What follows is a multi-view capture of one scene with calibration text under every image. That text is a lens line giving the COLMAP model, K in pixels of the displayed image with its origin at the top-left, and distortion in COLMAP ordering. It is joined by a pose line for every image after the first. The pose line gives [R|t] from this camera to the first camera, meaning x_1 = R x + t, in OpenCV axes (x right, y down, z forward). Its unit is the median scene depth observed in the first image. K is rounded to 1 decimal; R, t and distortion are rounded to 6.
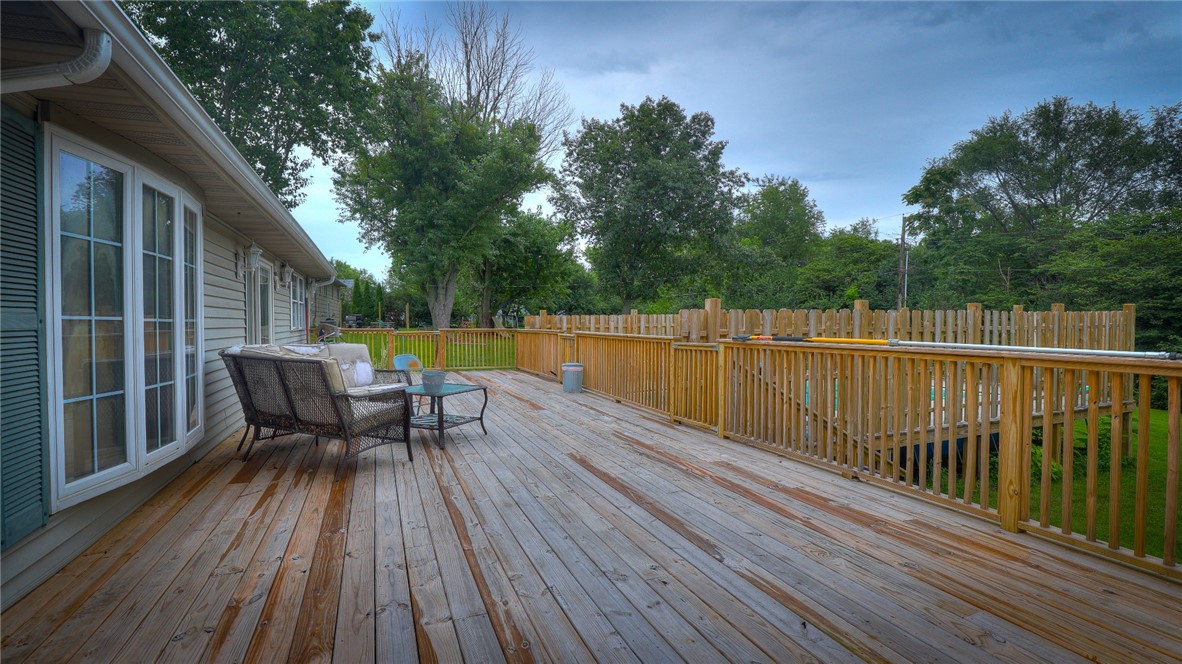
lens RADIAL K [[563.3, 0, 590.4], [0, 563.3, 328.3], [0, 0, 1]] dist [-0.026546, 0.001787]
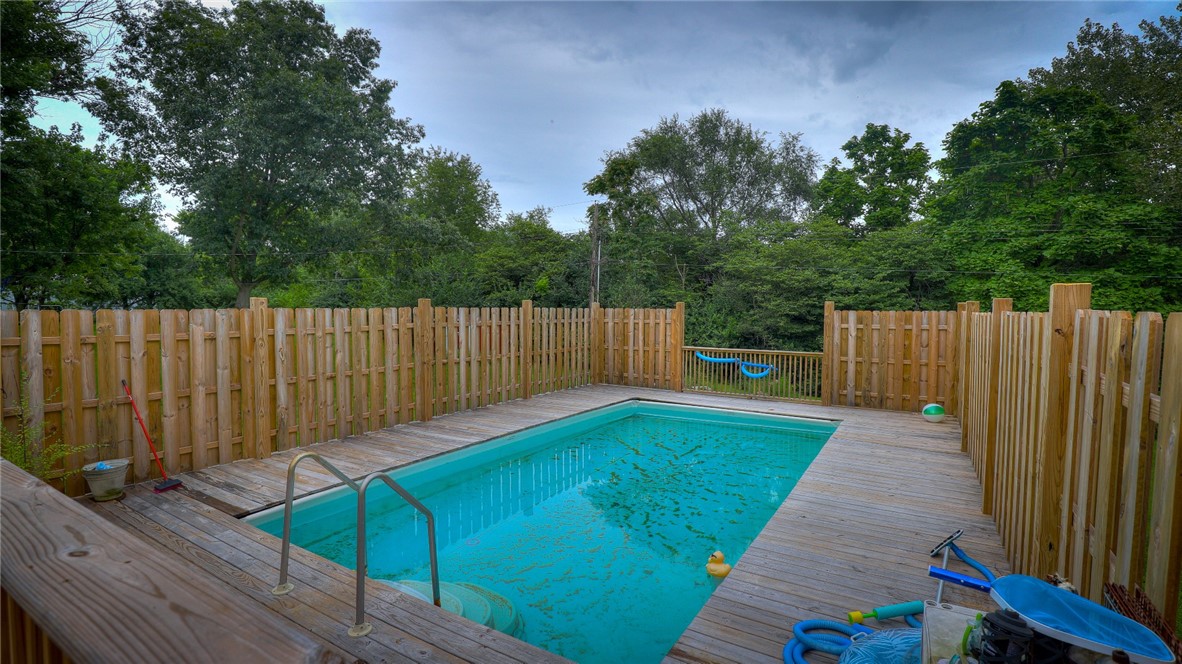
lens RADIAL K [[566.0, 0, 618.4], [0, 566.0, 338.6], [0, 0, 1]] dist [-0.027228, 0.002024]
pose [[0.796964, -0.021738, 0.603635, 0.015794], [0.001463, 0.999419, 0.034060, -0.005813], [-0.604025, -0.026261, 0.796533, 0.192468]]
